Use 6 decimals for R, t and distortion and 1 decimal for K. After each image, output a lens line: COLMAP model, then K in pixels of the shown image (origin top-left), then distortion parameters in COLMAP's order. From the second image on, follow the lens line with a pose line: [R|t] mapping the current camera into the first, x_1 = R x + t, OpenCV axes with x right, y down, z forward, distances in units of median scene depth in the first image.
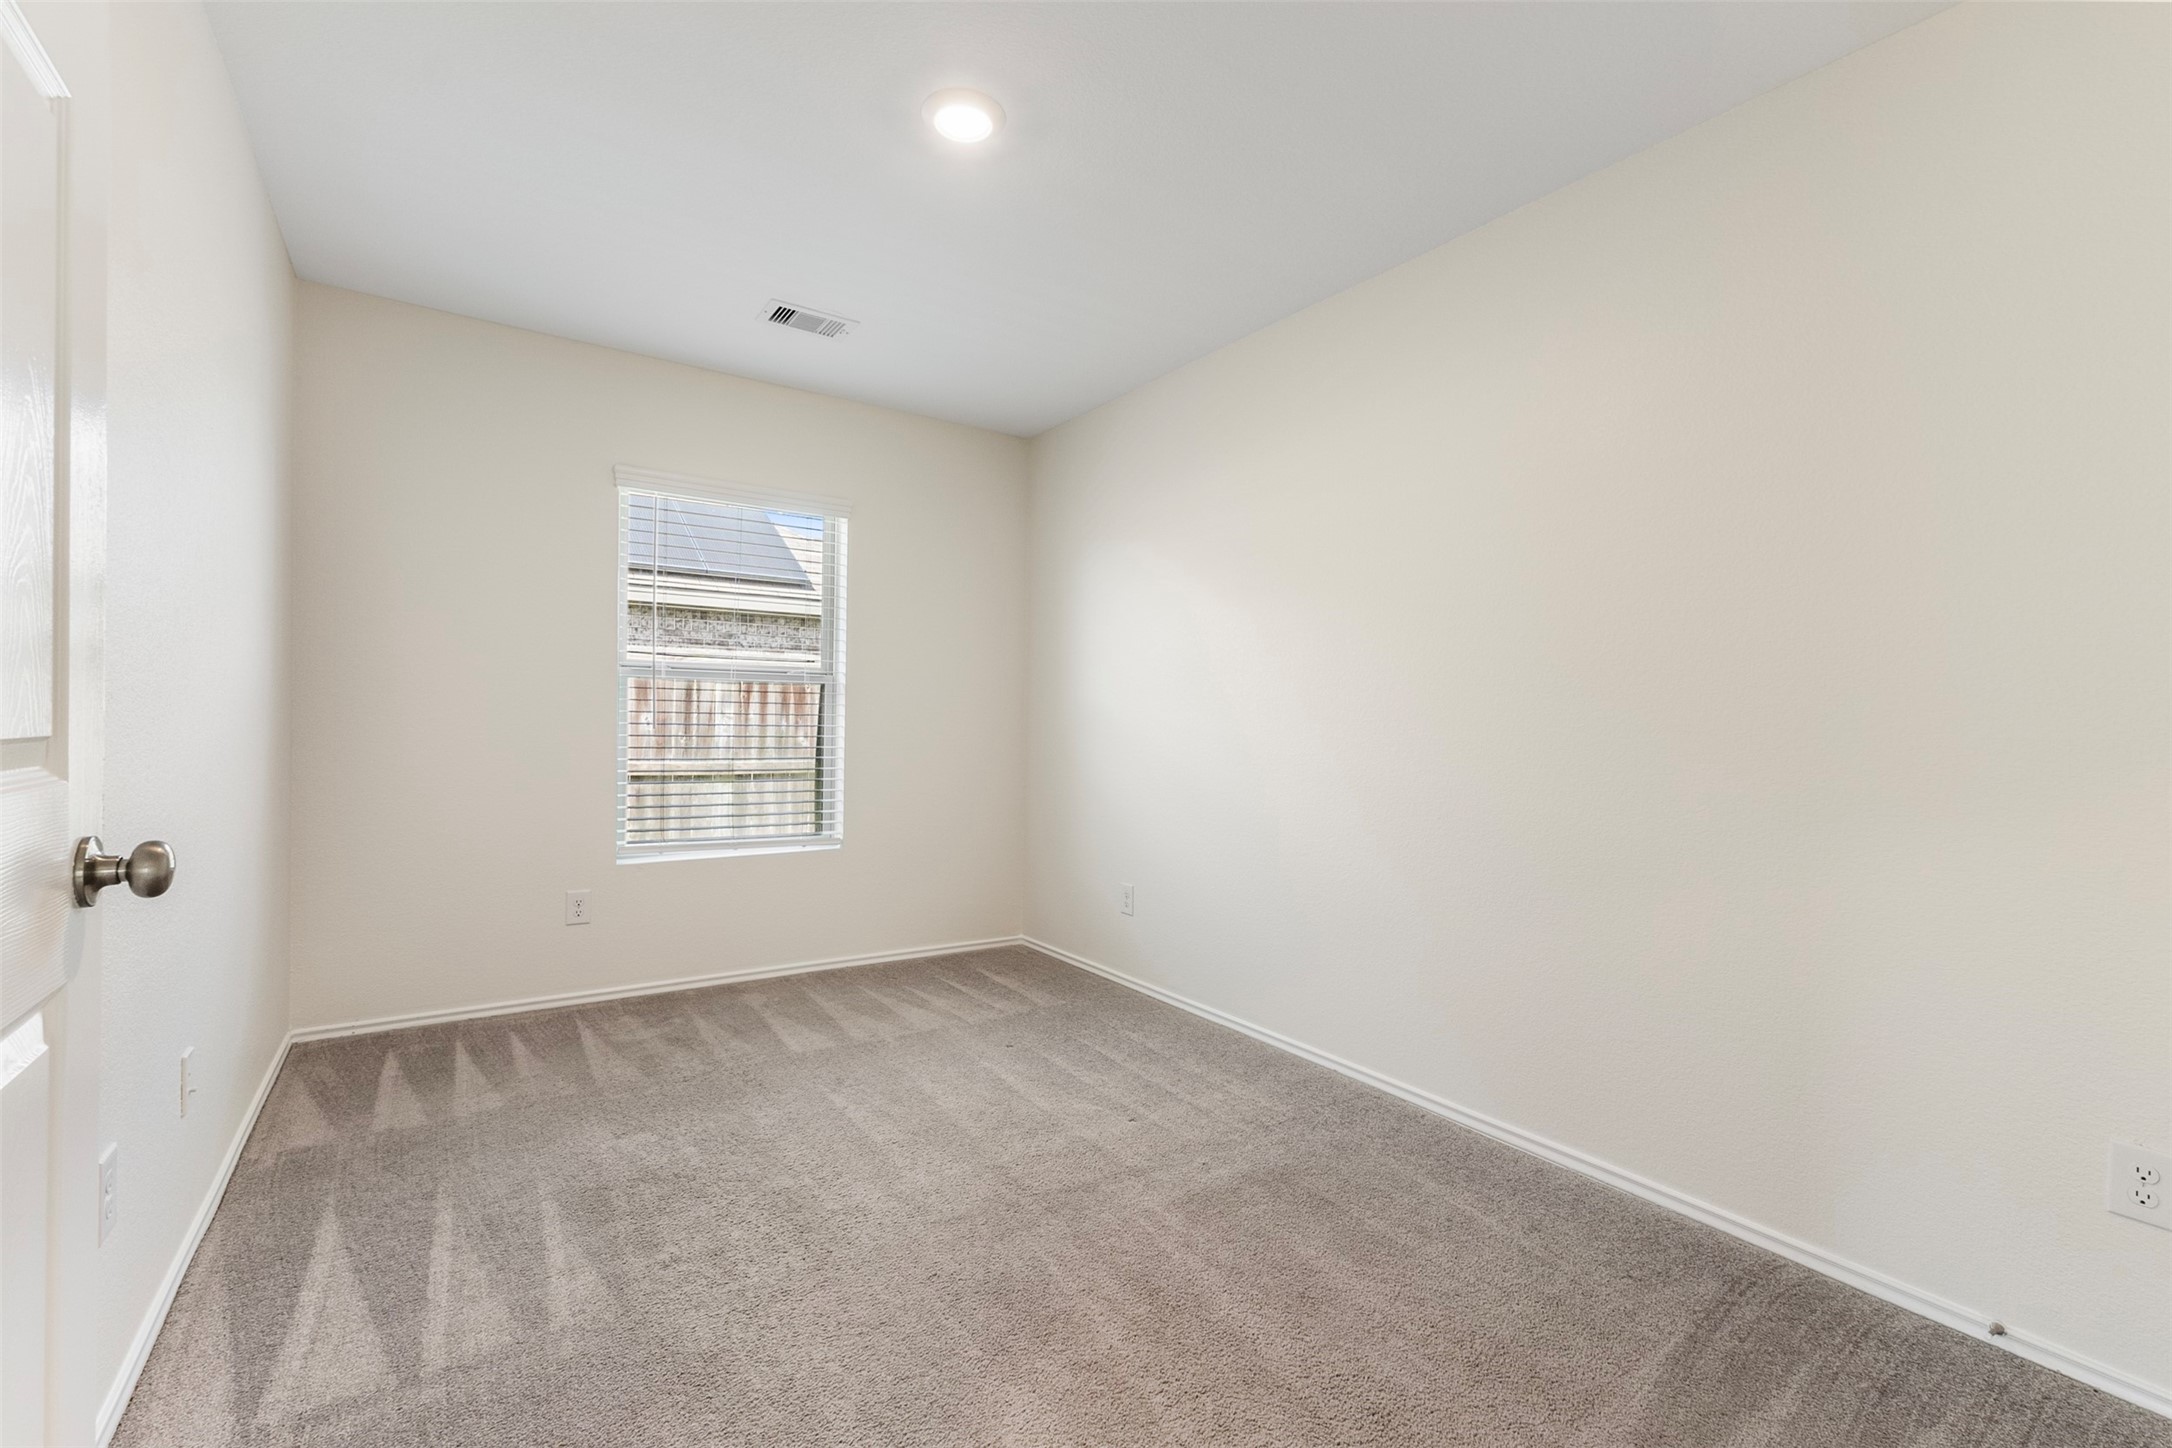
lens RADIAL K [[913.4, 0, 1081.5], [0, 913.4, 719.9], [0, 0, 1]] dist [0.007455, -0.002121]
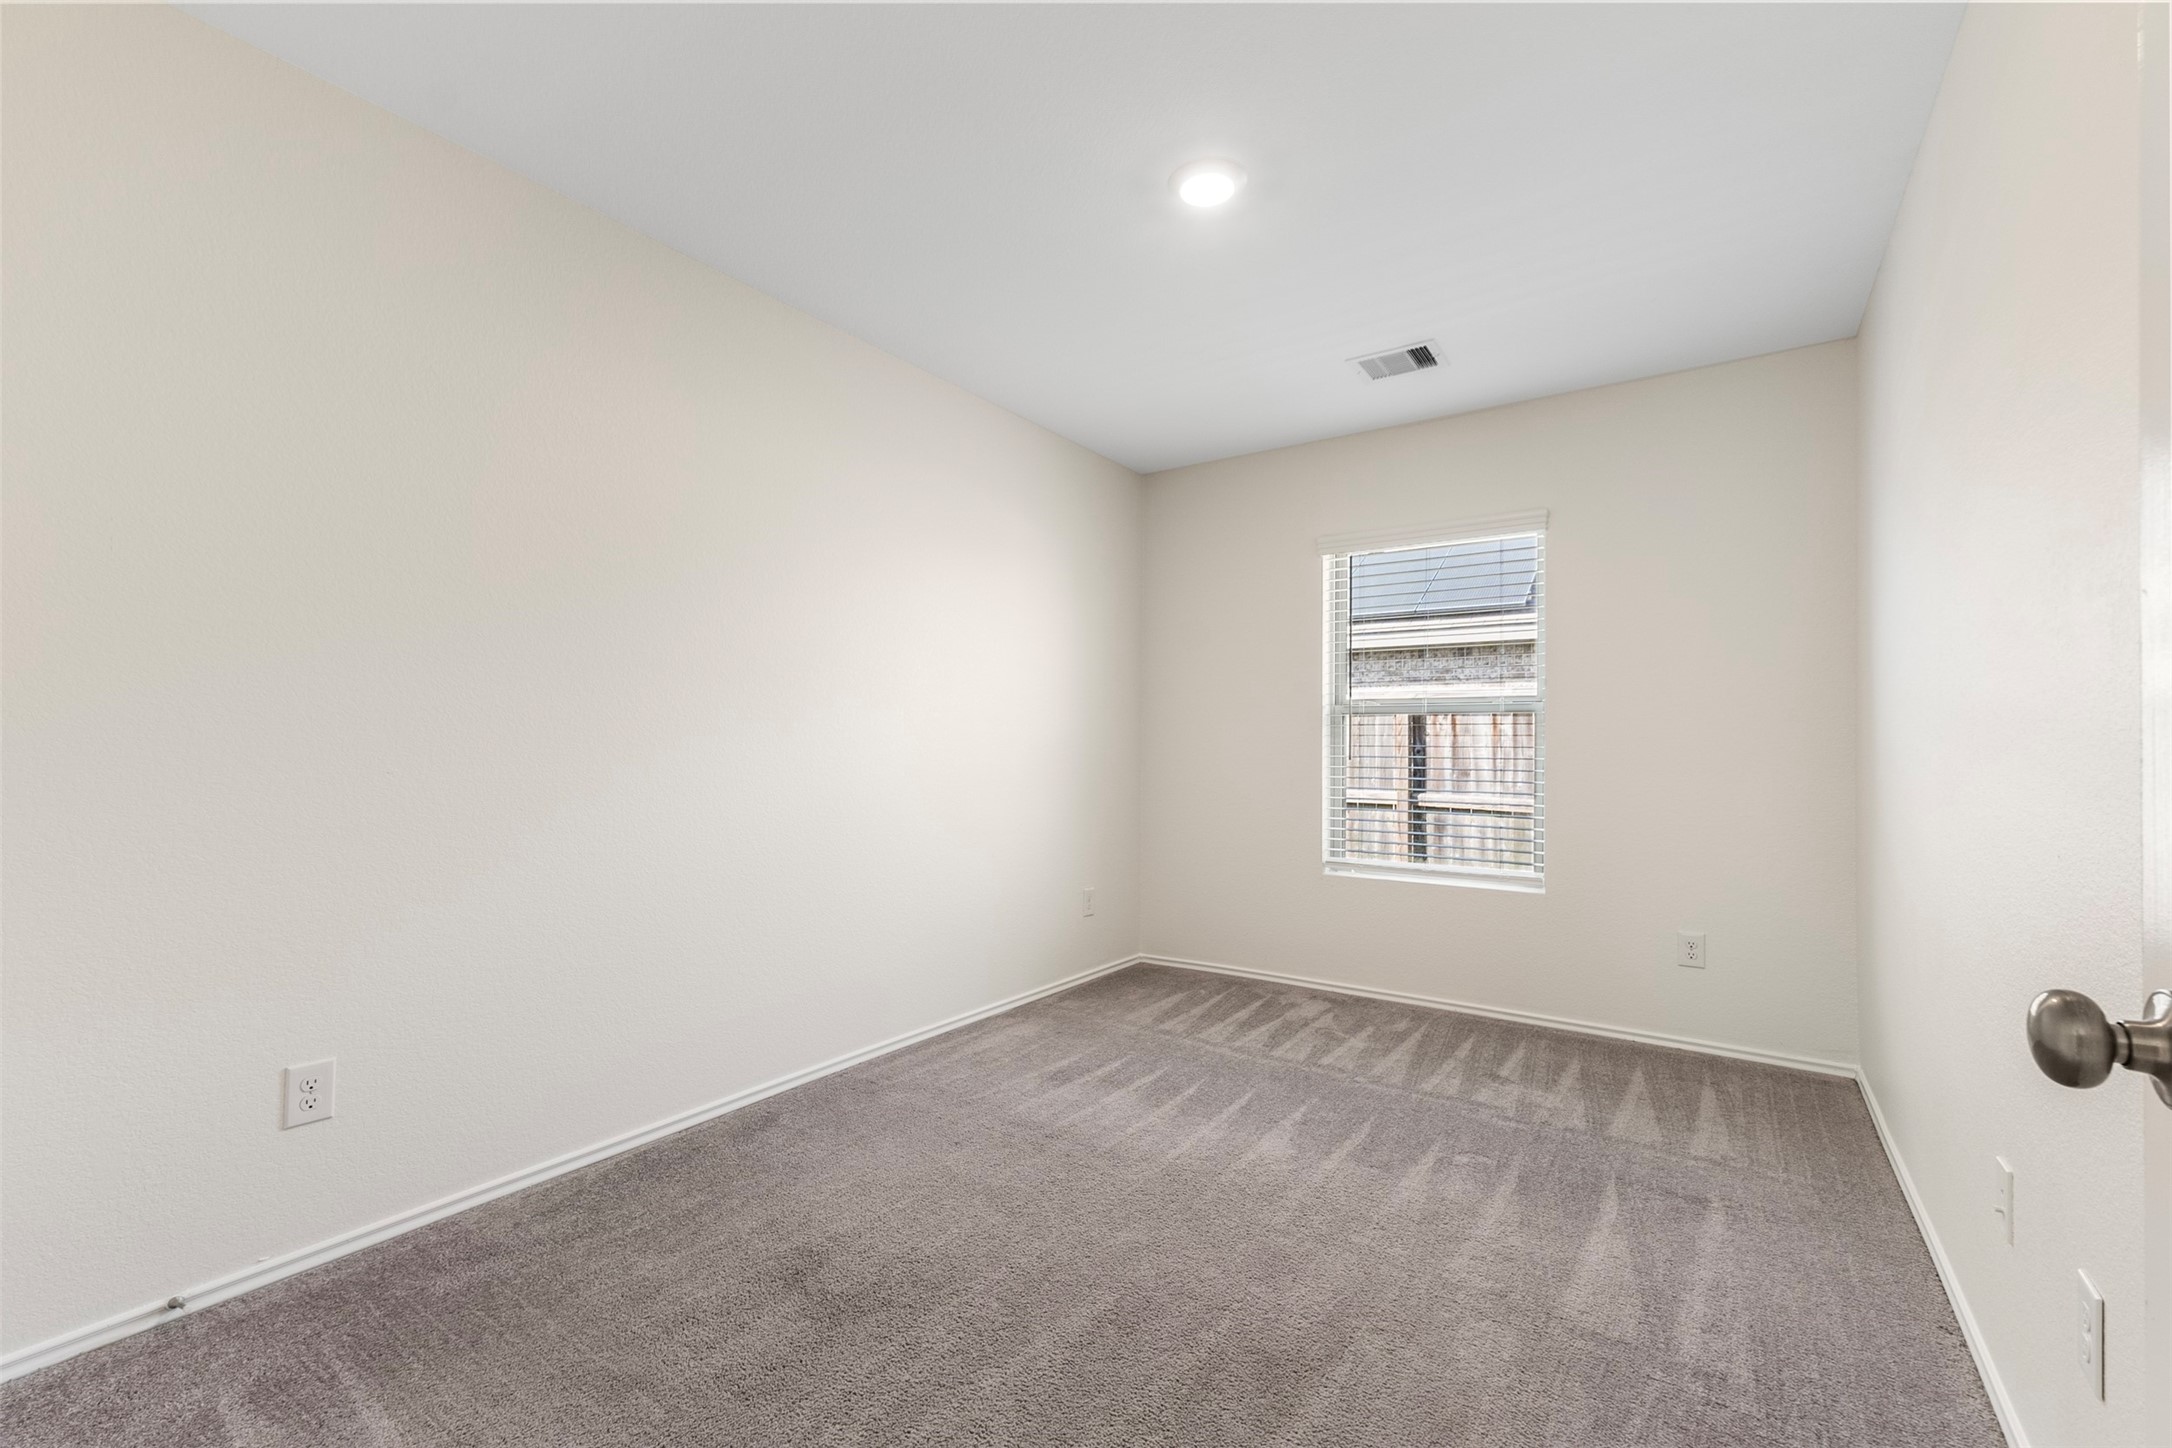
lens RADIAL K [[913.4, 0, 1088.8], [0, 913.4, 736.5], [0, 0, 1]] dist [0.007455, -0.002121]
pose [[0.384972, -0.022912, -0.922644, 0.409956], [-0.000077, 0.999691, -0.024857, 0.007201], [0.922928, 0.009640, 0.384852, 0.237967]]
